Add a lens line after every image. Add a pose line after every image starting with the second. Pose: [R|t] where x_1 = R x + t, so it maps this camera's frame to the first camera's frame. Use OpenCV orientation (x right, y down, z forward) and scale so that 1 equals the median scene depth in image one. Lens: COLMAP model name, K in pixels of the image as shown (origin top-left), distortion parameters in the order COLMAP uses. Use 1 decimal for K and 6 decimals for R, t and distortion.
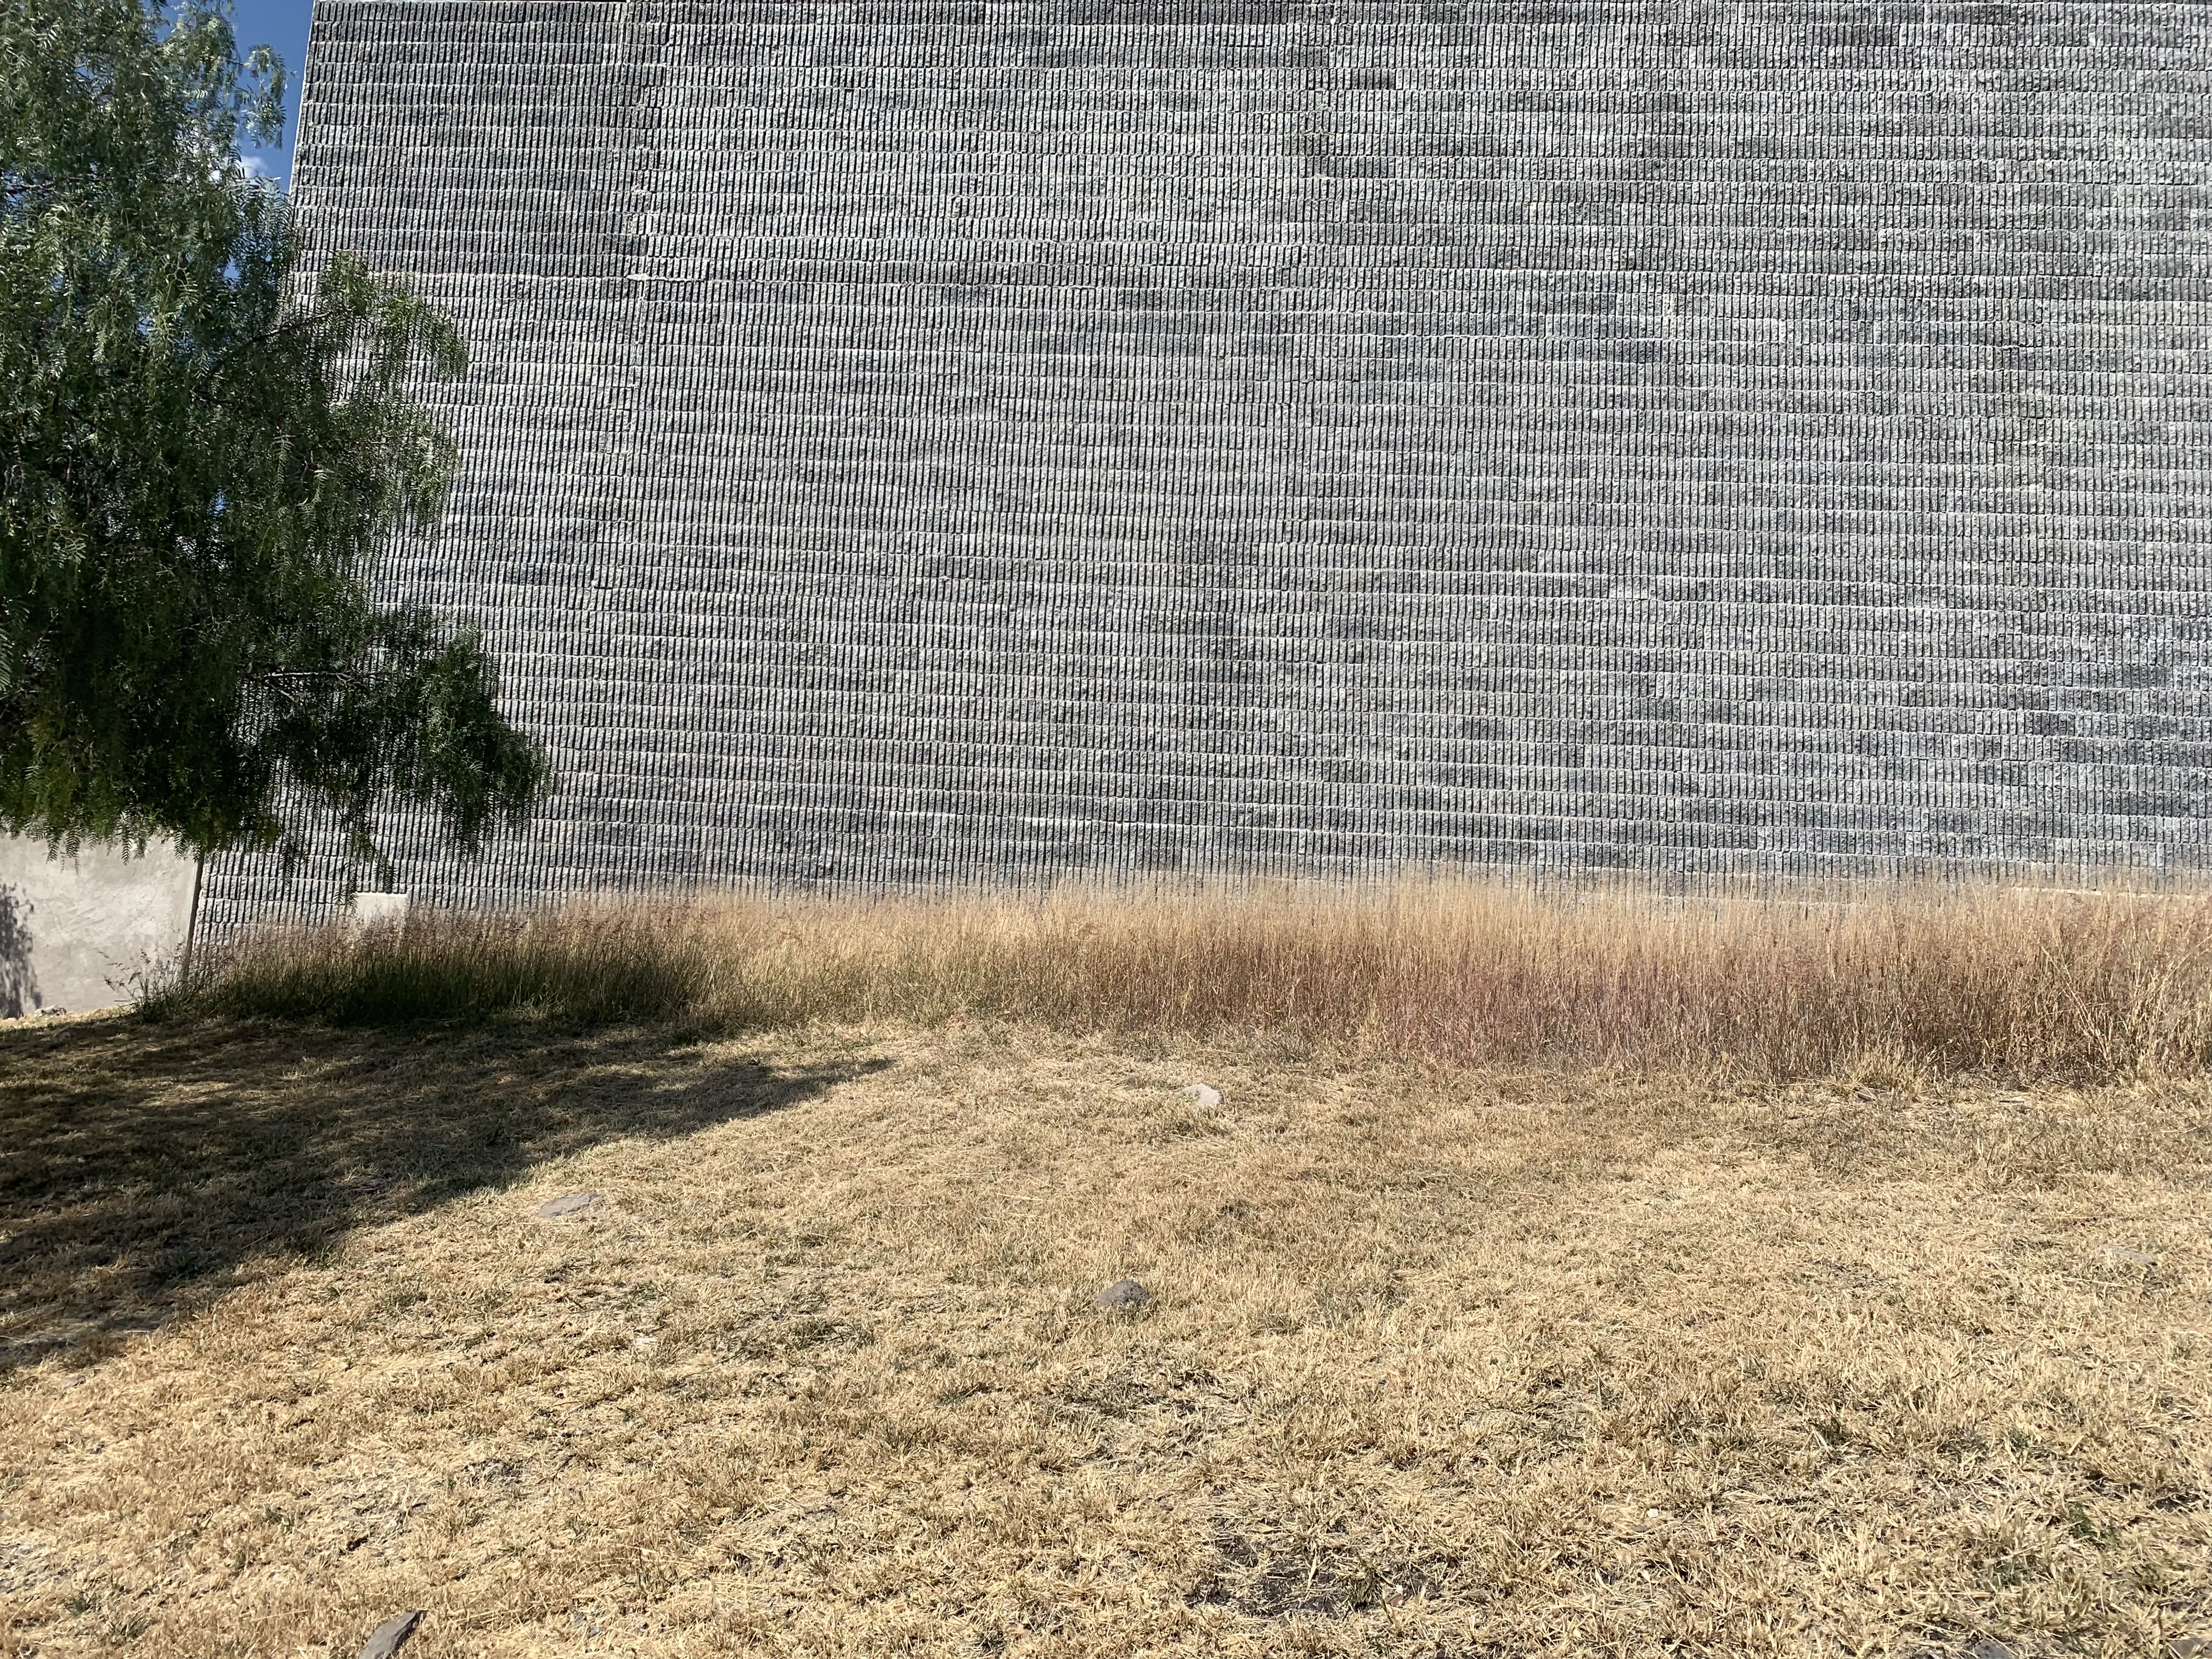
lens RADIAL K [[1667.9, 0, 1103.2], [0, 1667.9, 833.5], [0, 0, 1]] dist [0.018121, -0.037508]
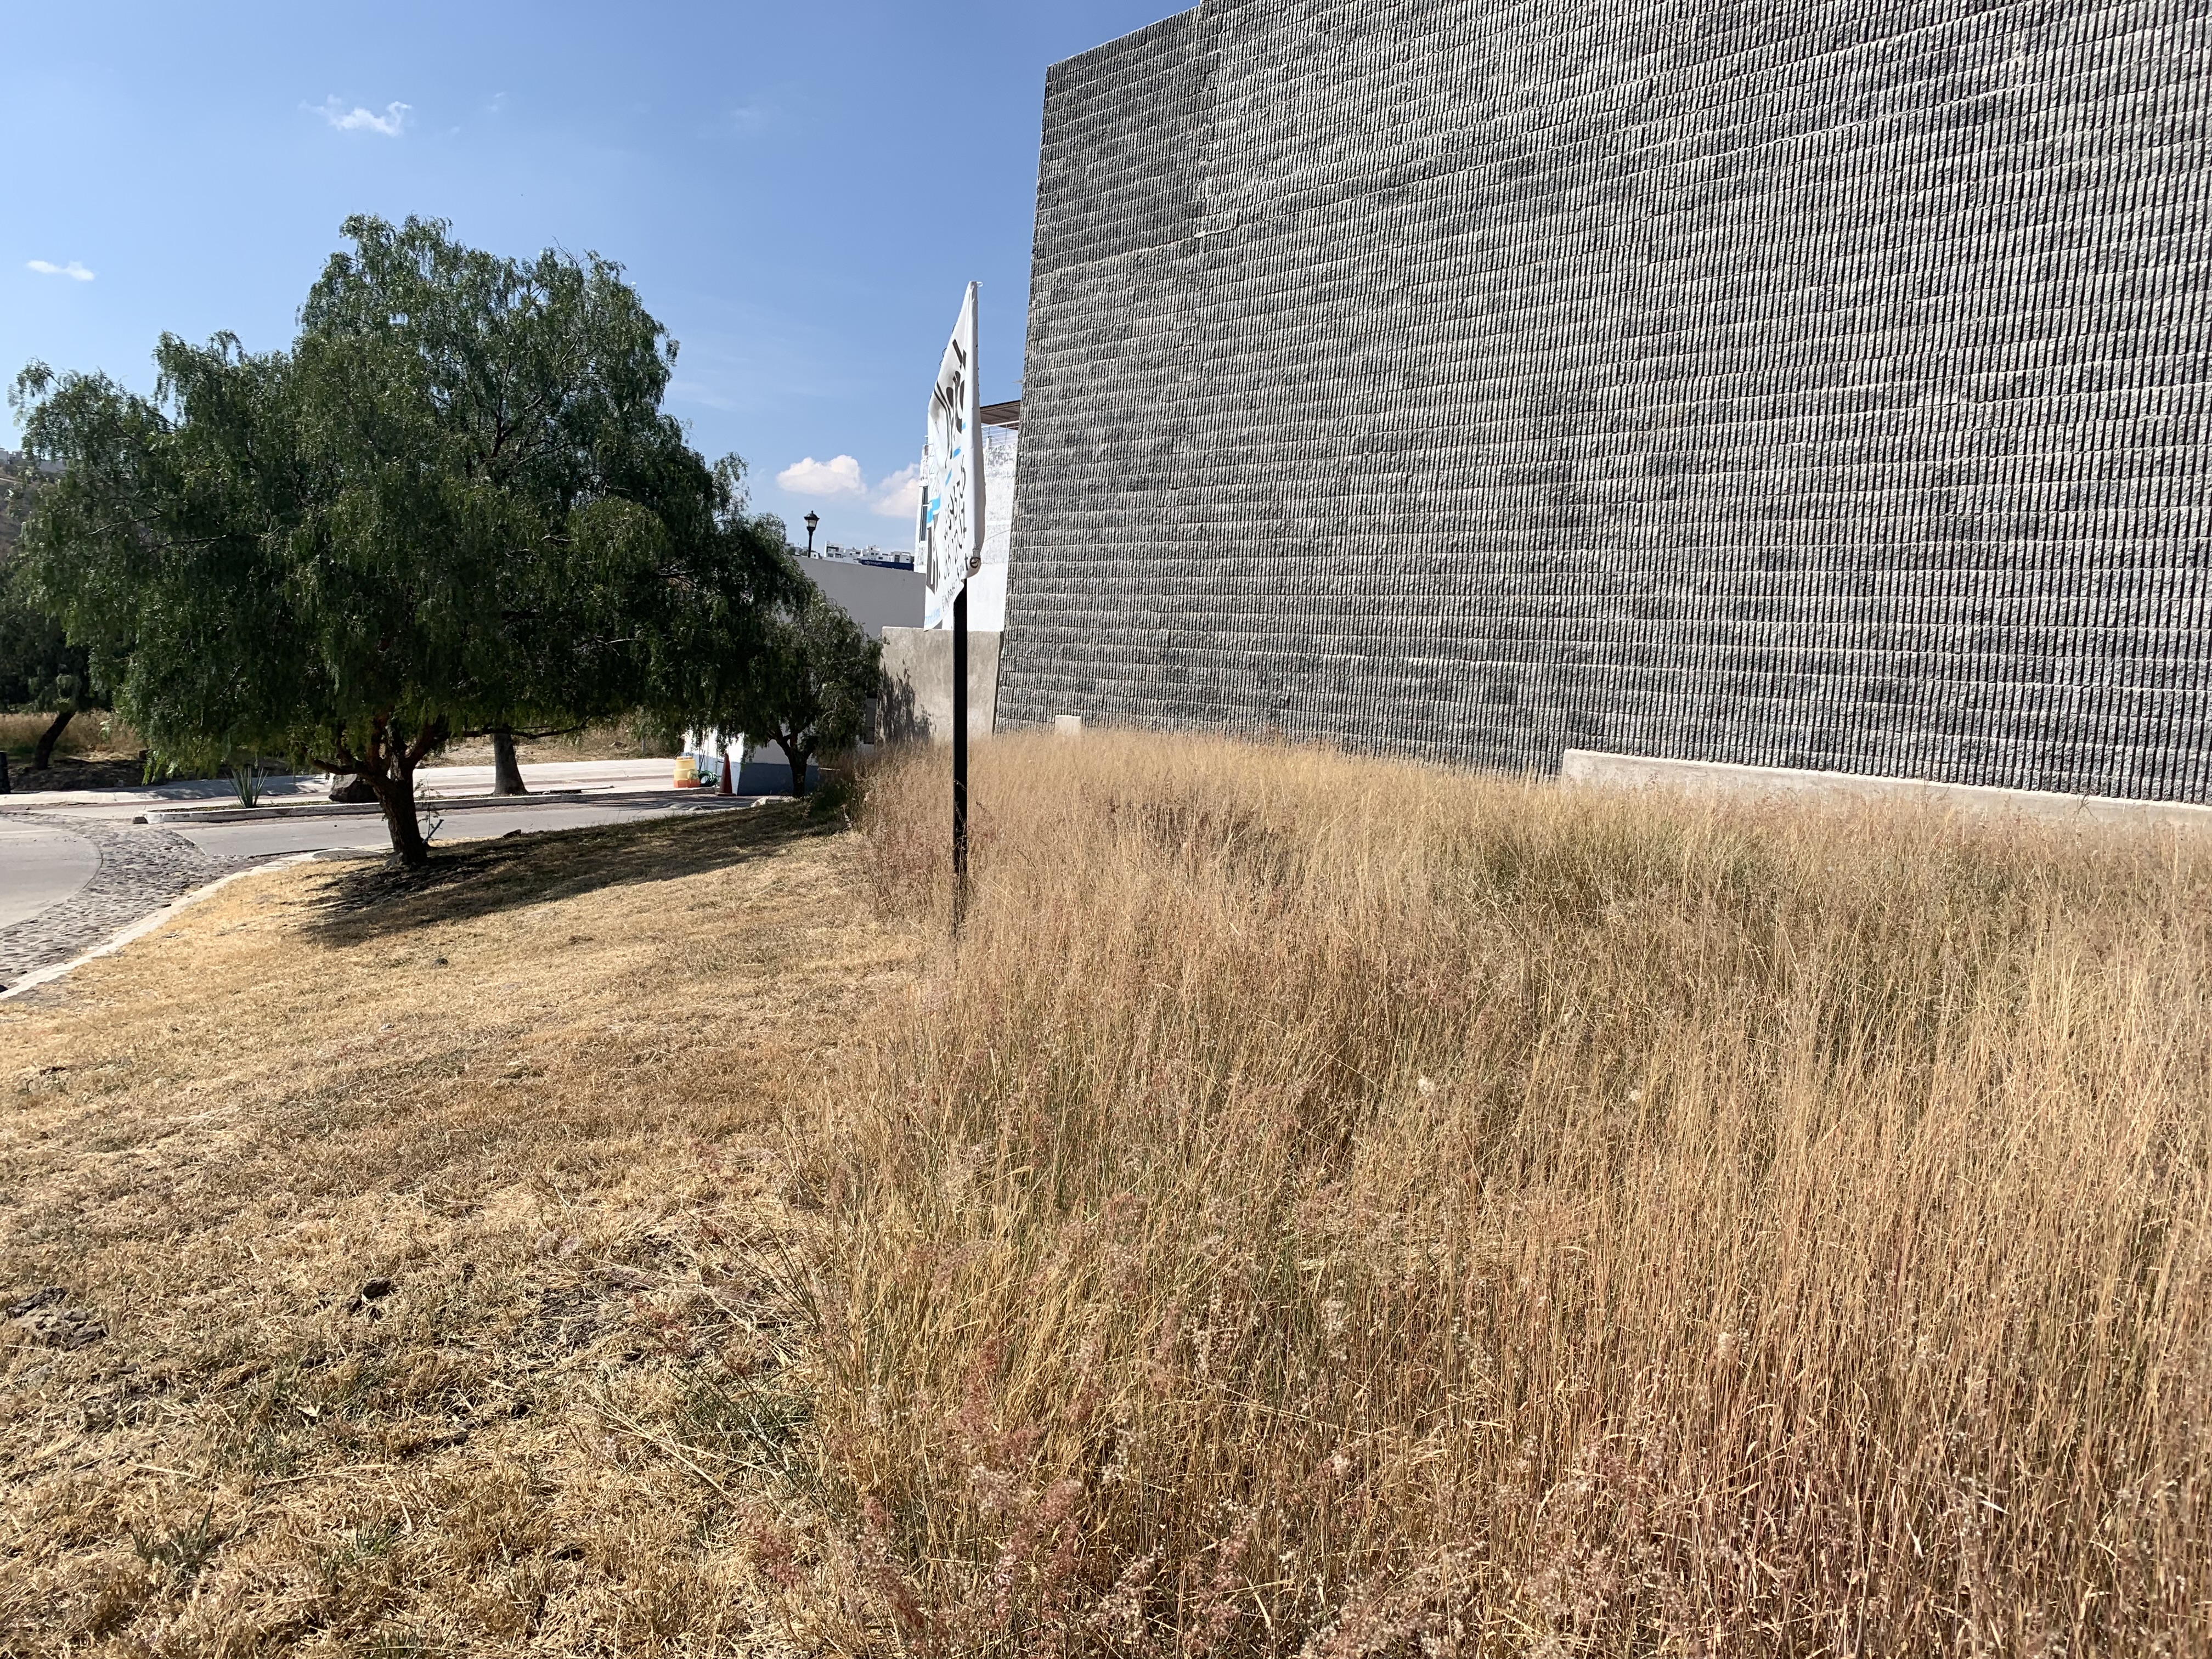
lens RADIAL K [[1667.9, 0, 1099.0], [0, 1667.9, 829.3], [0, 0, 1]] dist [0.018121, -0.037508]
pose [[0.681371, 0.058034, -0.729634, 0.674544], [0.040847, 0.992283, 0.117070, -0.036748], [0.730798, -0.109571, 0.673742, 0.034898]]
